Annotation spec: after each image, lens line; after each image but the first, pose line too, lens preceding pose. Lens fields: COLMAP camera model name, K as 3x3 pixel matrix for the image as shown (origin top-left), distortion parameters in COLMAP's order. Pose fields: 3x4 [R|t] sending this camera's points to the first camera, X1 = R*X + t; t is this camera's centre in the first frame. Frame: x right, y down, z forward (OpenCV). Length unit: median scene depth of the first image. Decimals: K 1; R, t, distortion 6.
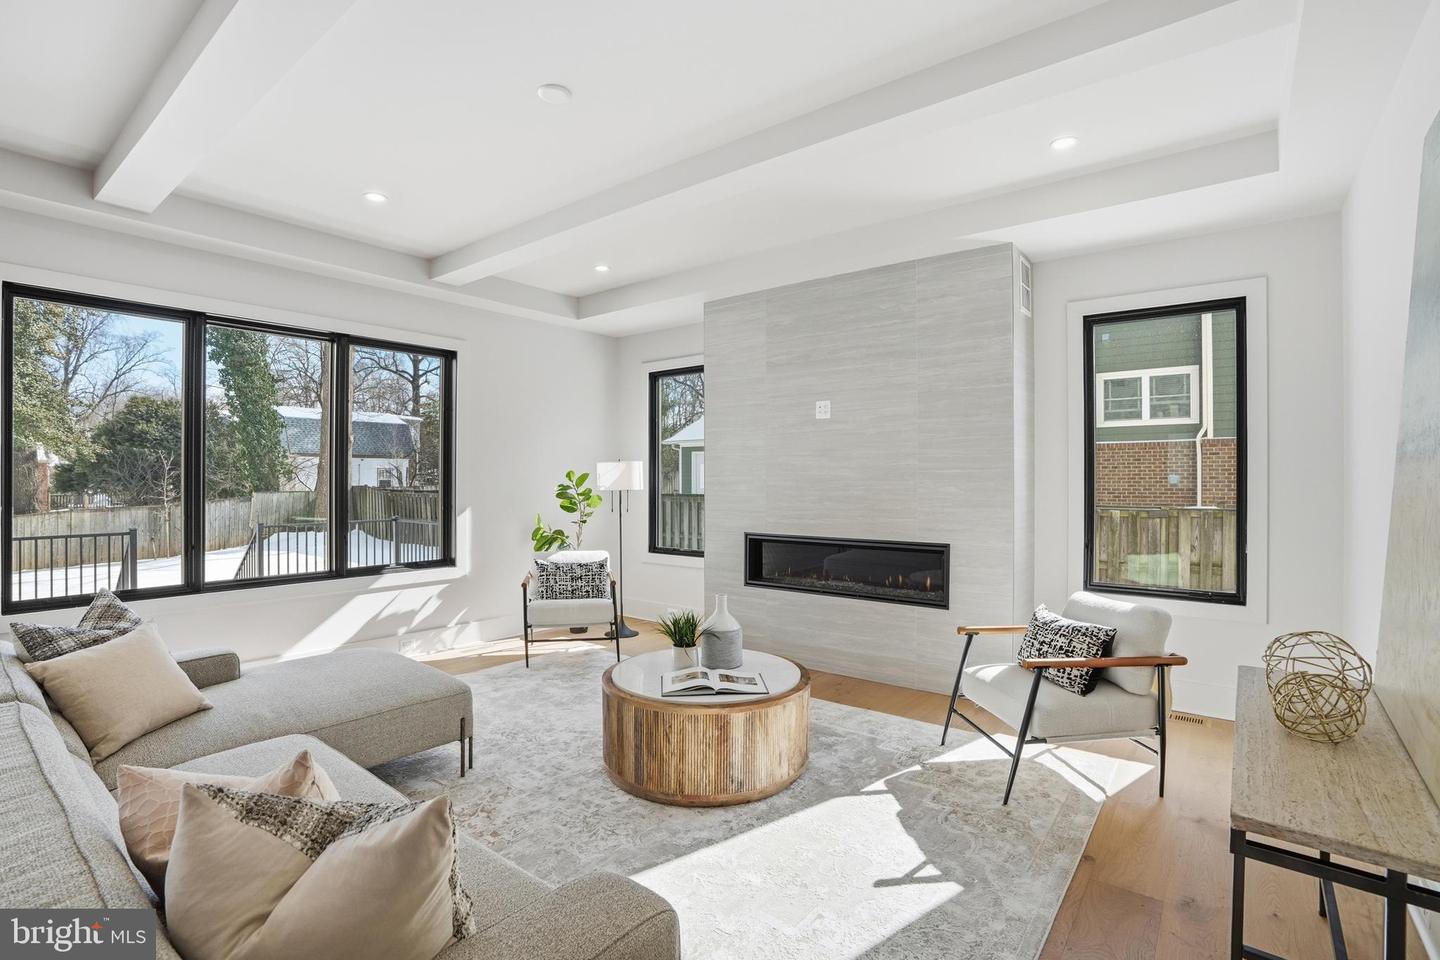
lens RADIAL K [[676.5, 0, 718.9], [0, 676.5, 471.9], [0, 0, 1]] dist [-0.056304, 0.027007]
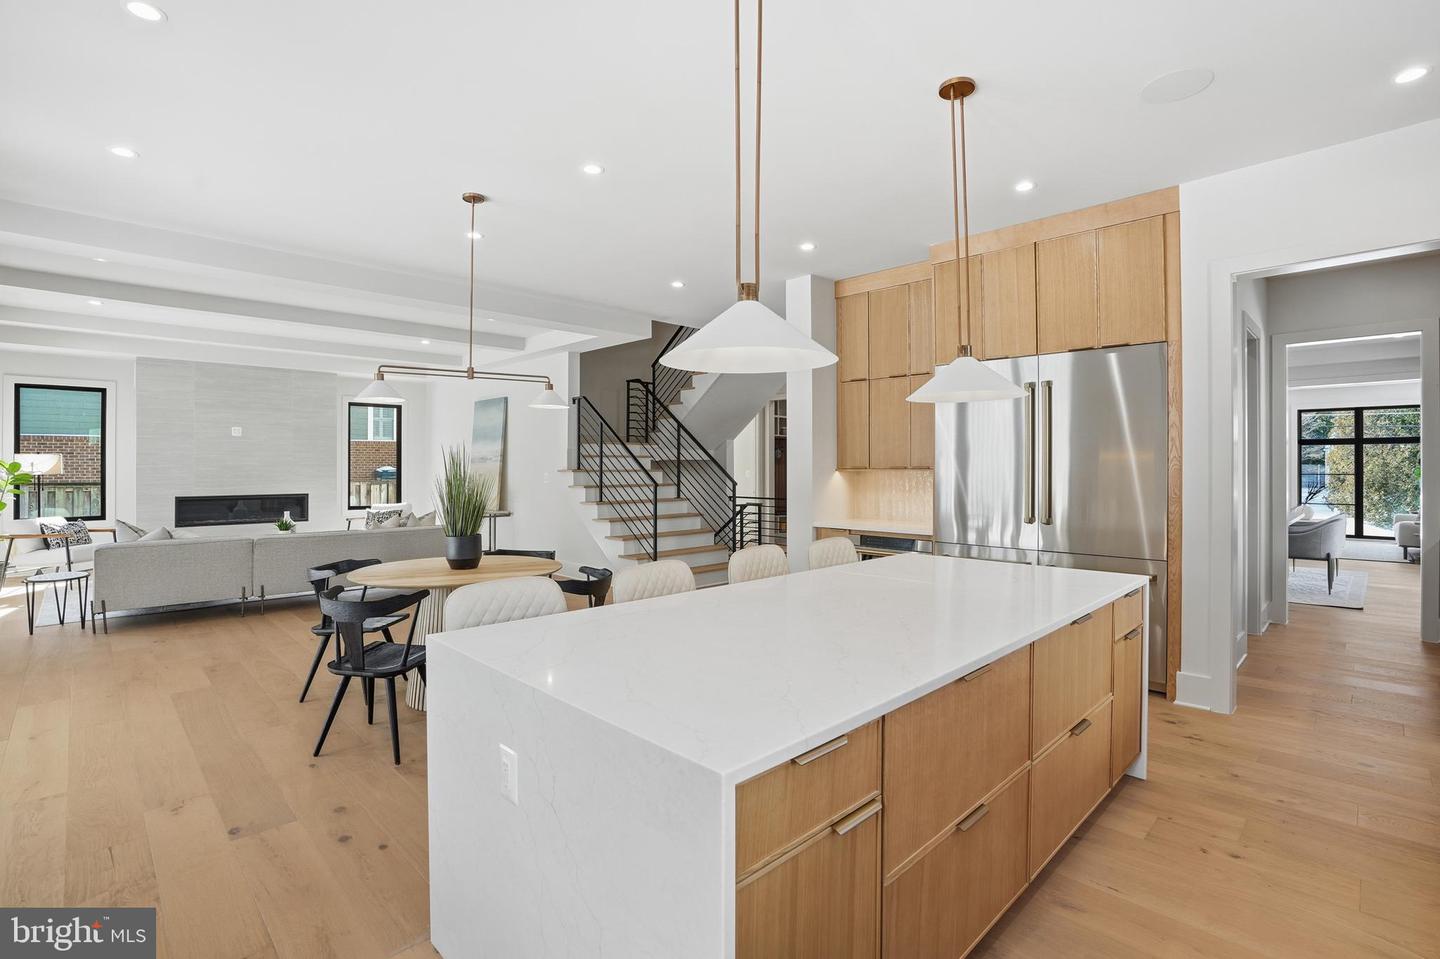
lens RADIAL K [[652.1, 0, 723.9], [0, 652.1, 472.1], [0, 0, 1]] dist [-0.023327, 0.000423]
pose [[0.131574, -0.013171, 0.991219, -1.526495], [-0.009628, 0.999848, 0.014563, -0.014371], [-0.991260, -0.011459, 0.131427, -0.662422]]
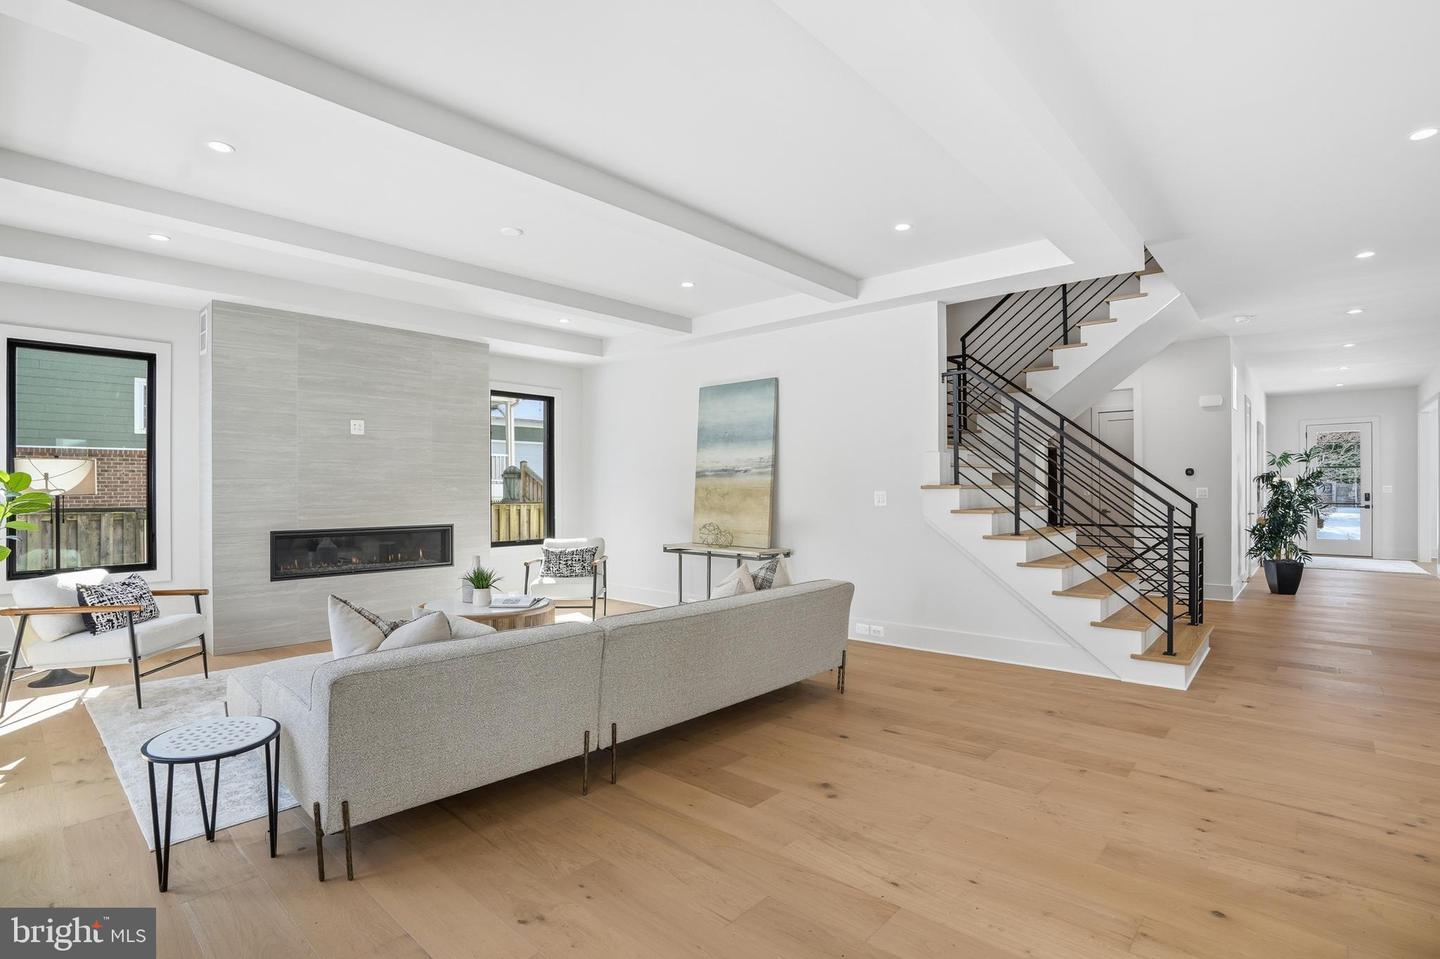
lens RADIAL K [[675.9, 0, 728.3], [0, 675.9, 487.3], [0, 0, 1]] dist [-0.028847, 0.000074]
pose [[0.077109, -0.003018, 0.997018, -1.037797], [-0.008880, 0.999954, 0.003713, 0.008988], [-0.996983, -0.009140, 0.077079, 0.214466]]
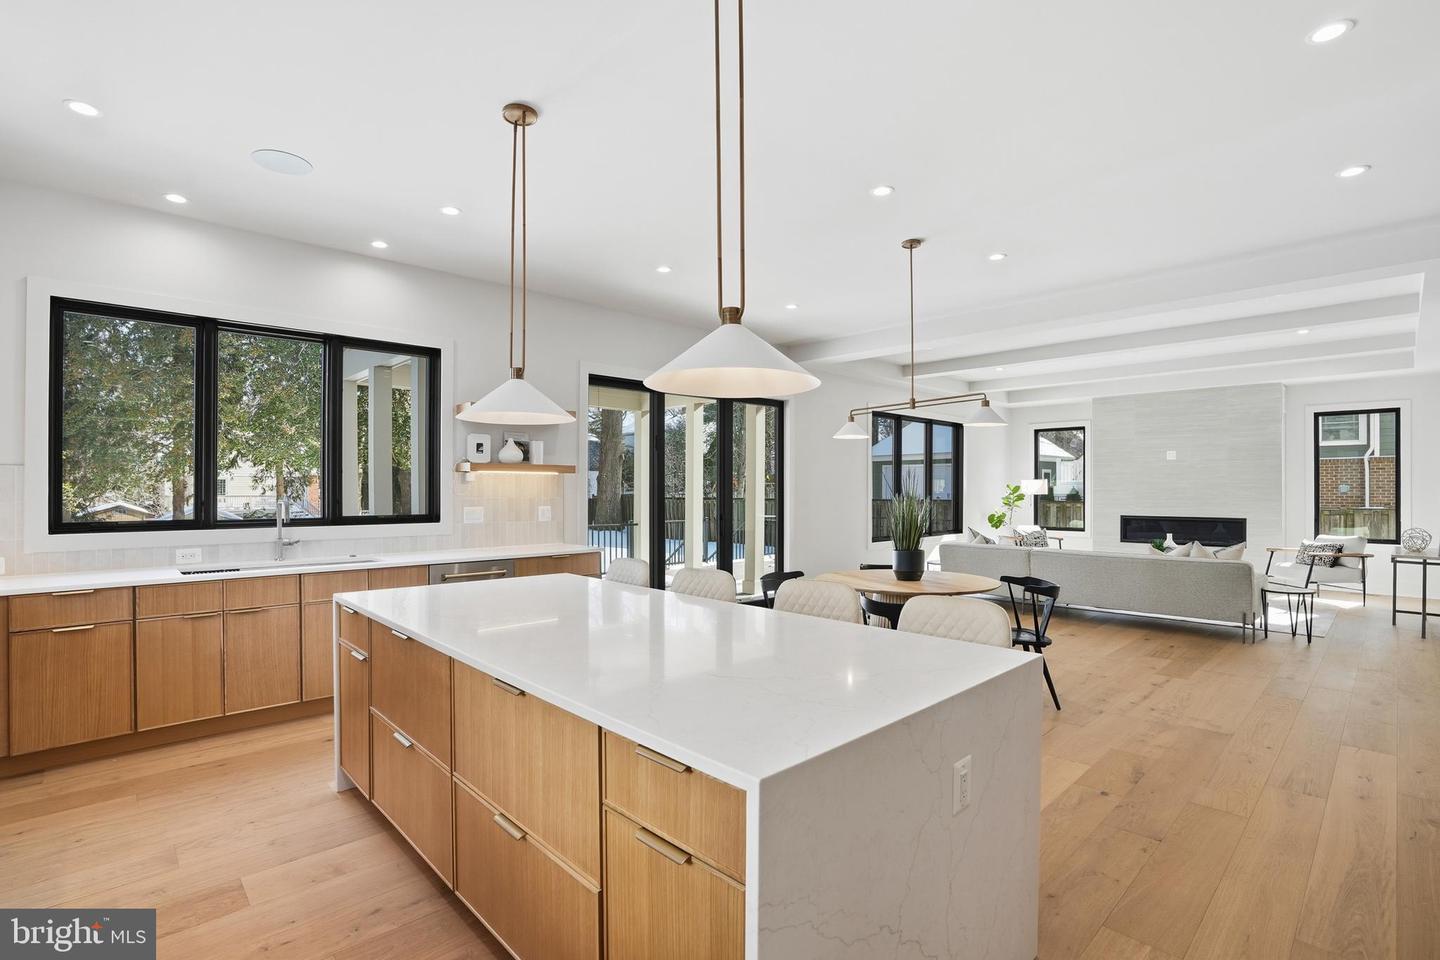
lens RADIAL K [[672.9, 0, 729.4], [0, 672.9, 481.8], [0, 0, 1]] dist [-0.061781, 0.026222]
pose [[0.990066, -0.000136, -0.140600, -0.896719], [0.000552, 0.999996, 0.002921, -0.018065], [0.140599, -0.002970, 0.990062, -1.173010]]
